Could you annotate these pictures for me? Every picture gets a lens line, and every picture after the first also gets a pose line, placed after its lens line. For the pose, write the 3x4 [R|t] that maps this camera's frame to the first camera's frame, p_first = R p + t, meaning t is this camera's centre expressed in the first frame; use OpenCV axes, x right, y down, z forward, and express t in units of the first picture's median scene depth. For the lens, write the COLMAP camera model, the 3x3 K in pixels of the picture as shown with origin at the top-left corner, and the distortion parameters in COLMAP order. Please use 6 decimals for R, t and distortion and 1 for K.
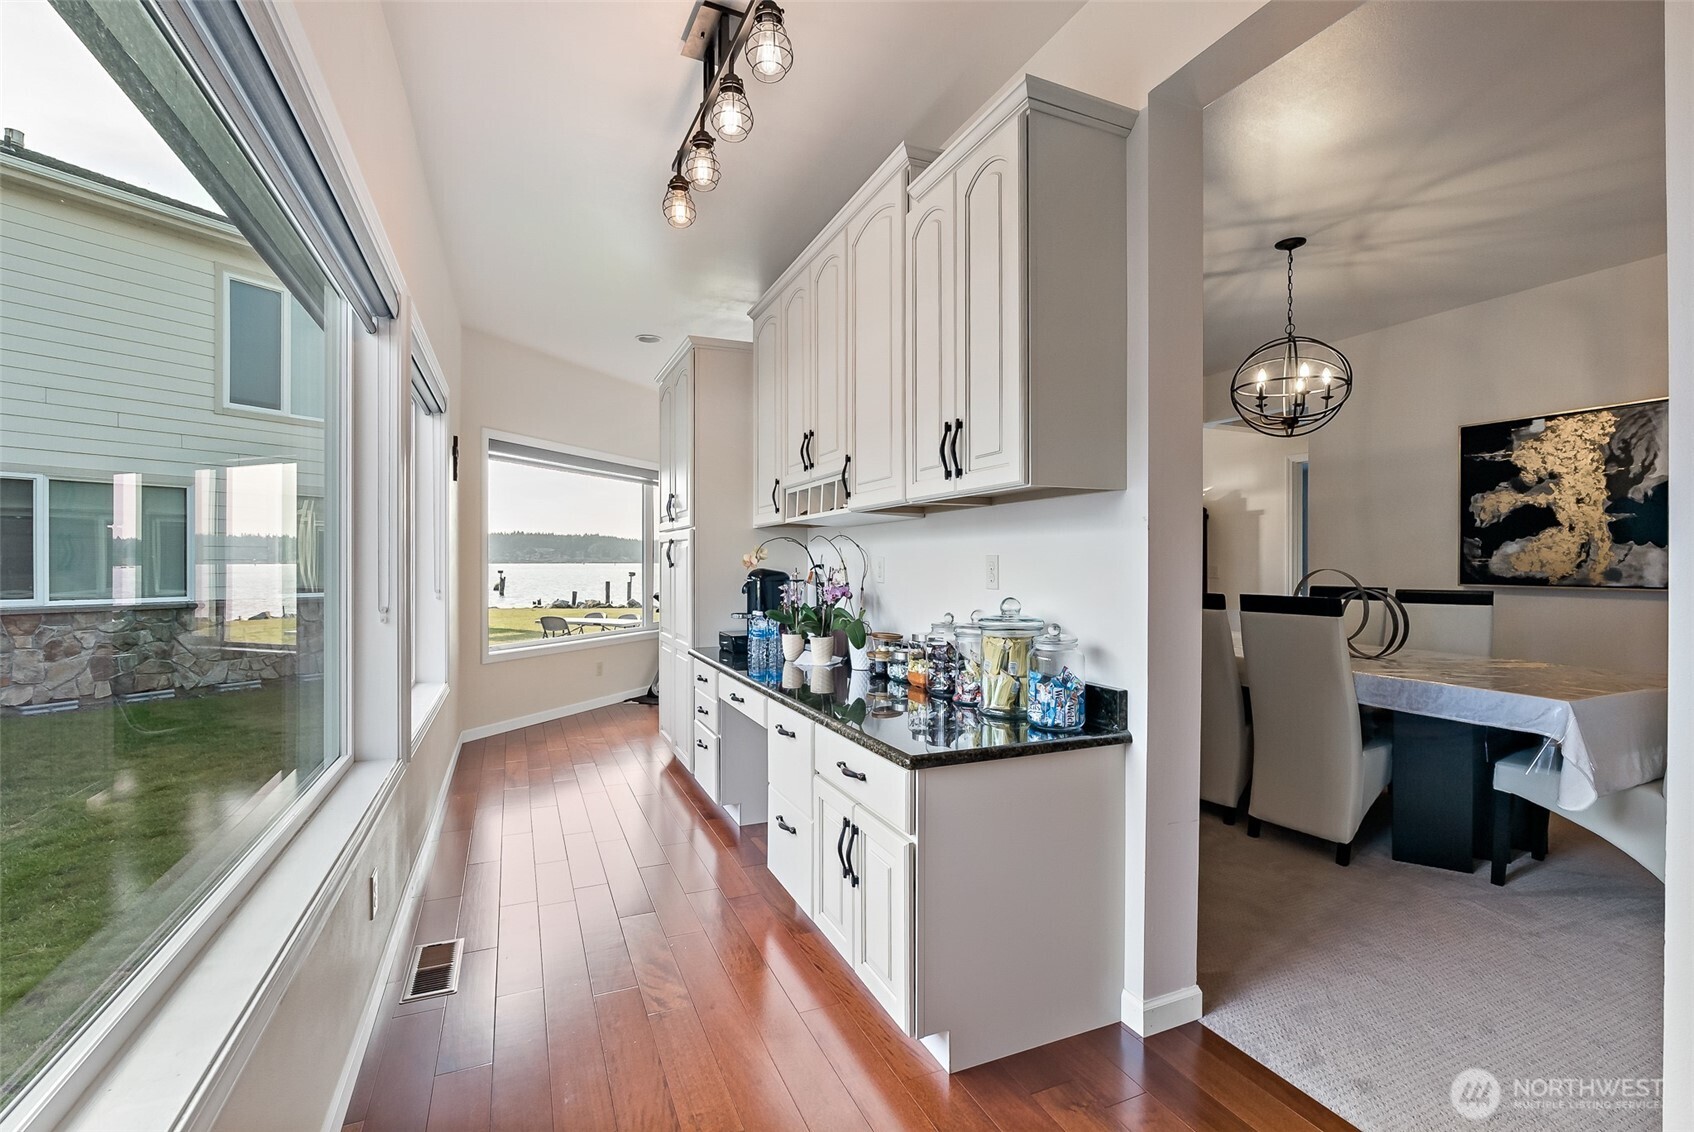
lens RADIAL K [[760.9, 0, 853.3], [0, 760.9, 563.2], [0, 0, 1]] dist [-0.000568, 0.000749]
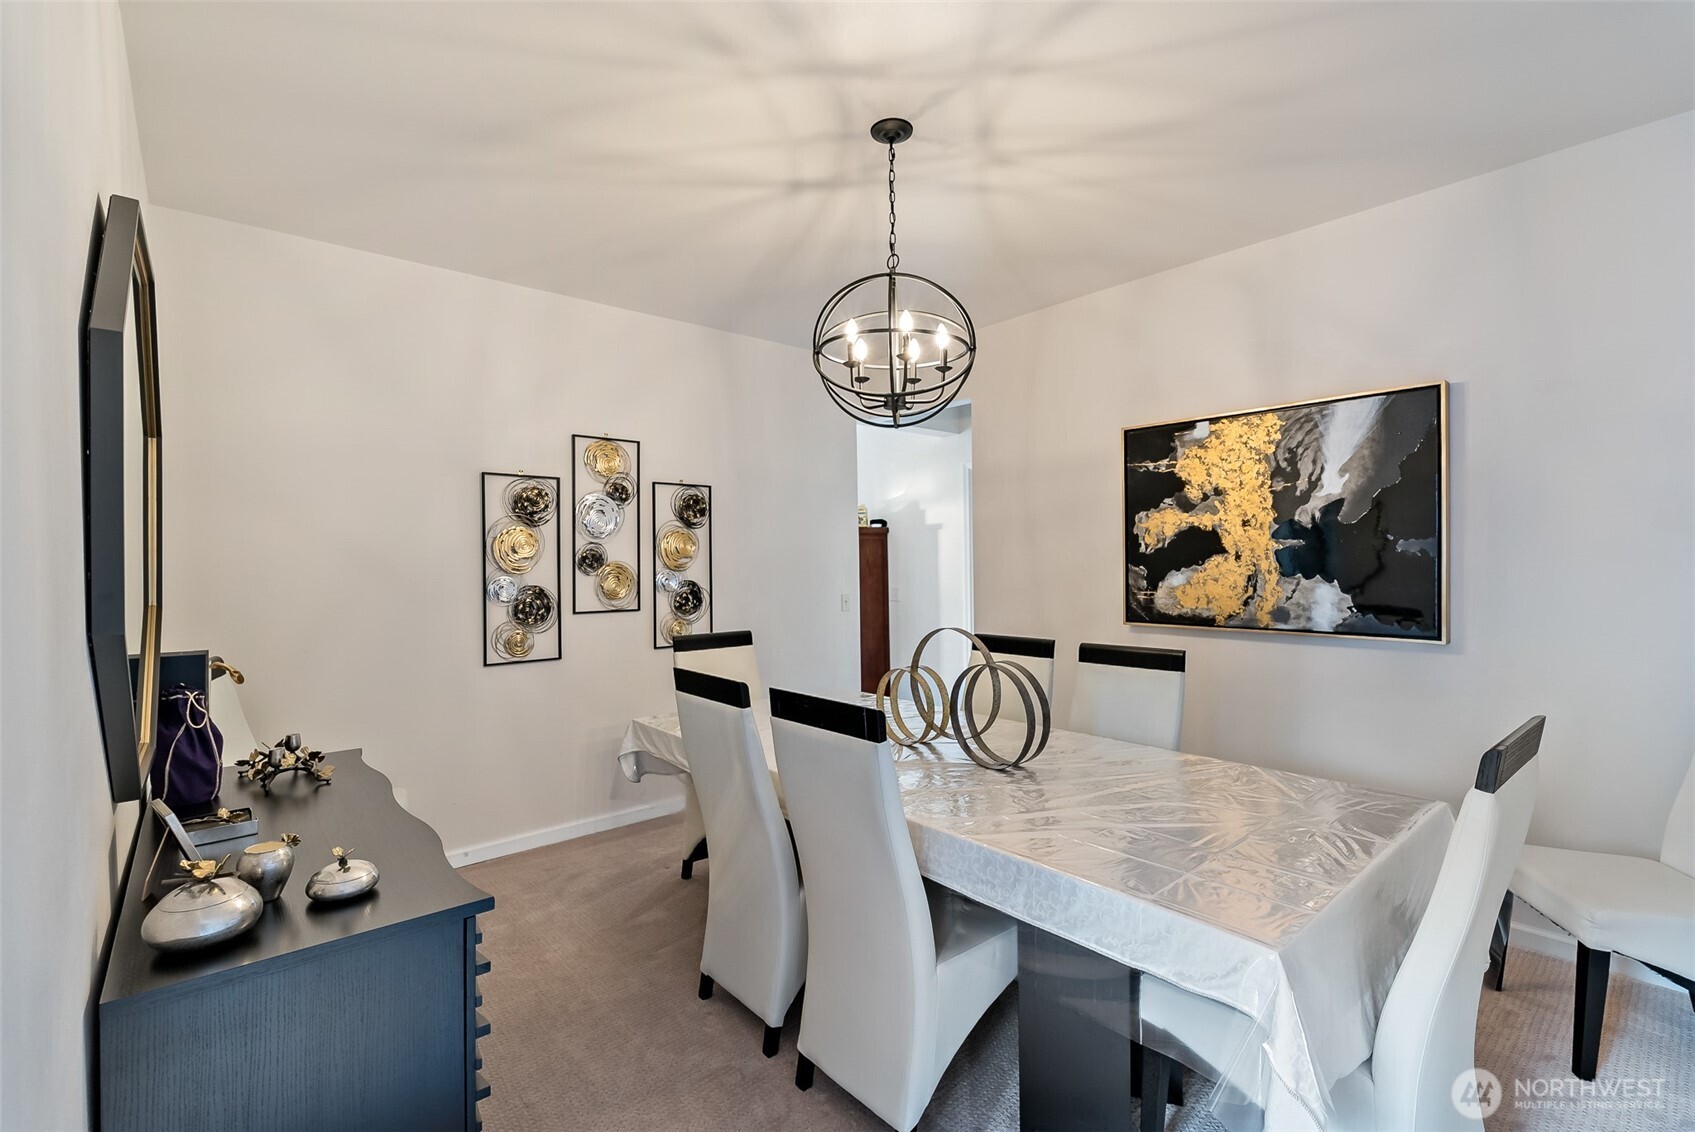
lens RADIAL K [[761.3, 0, 839.6], [0, 761.3, 565.7], [0, 0, 1]] dist [-0.000568, 0.000749]
pose [[0.956240, -0.013605, 0.292265, 0.304502], [0.013837, 0.999903, 0.001273, -0.043895], [-0.292254, 0.002827, 0.956336, 0.352721]]
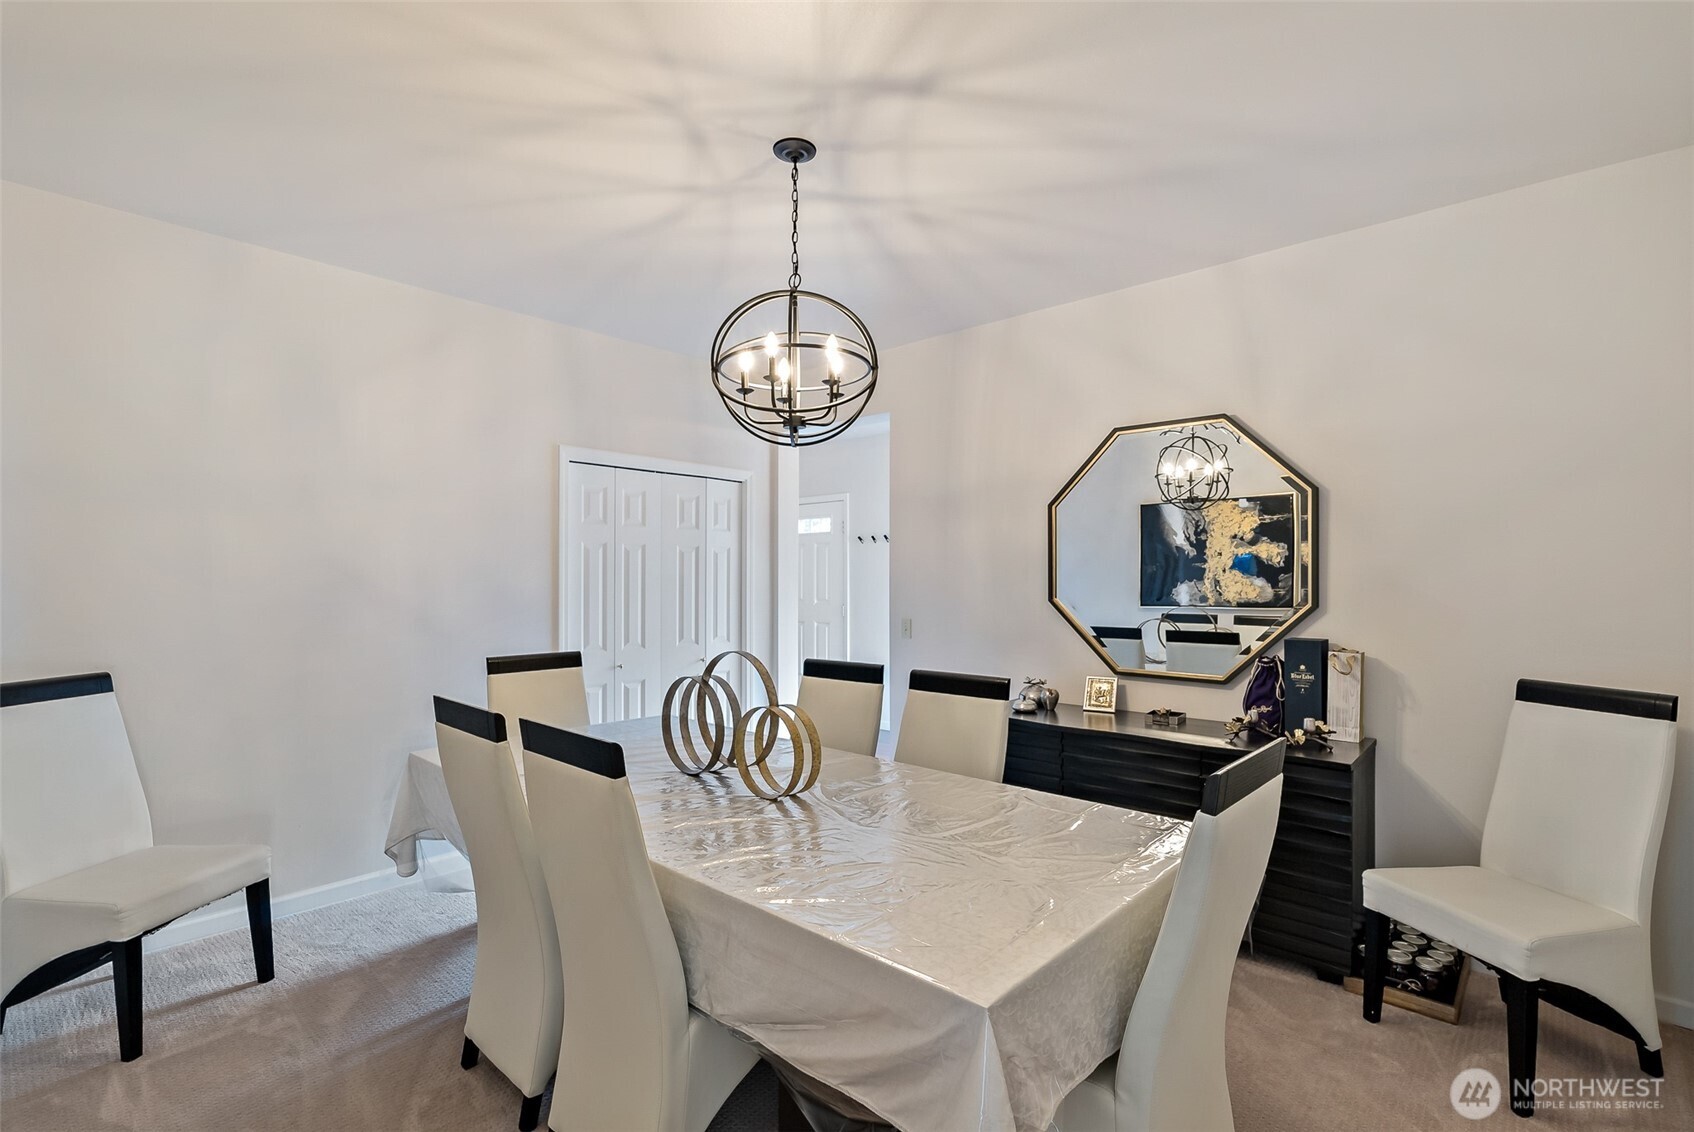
lens RADIAL K [[760.9, 0, 848.0], [0, 760.9, 570.1], [0, 0, 1]] dist [-0.000568, 0.000749]
pose [[-0.911746, -0.001412, -0.410751, 0.723182], [-0.001003, 0.999999, -0.001212, -0.059400], [0.410753, -0.000693, -0.911747, 1.455357]]
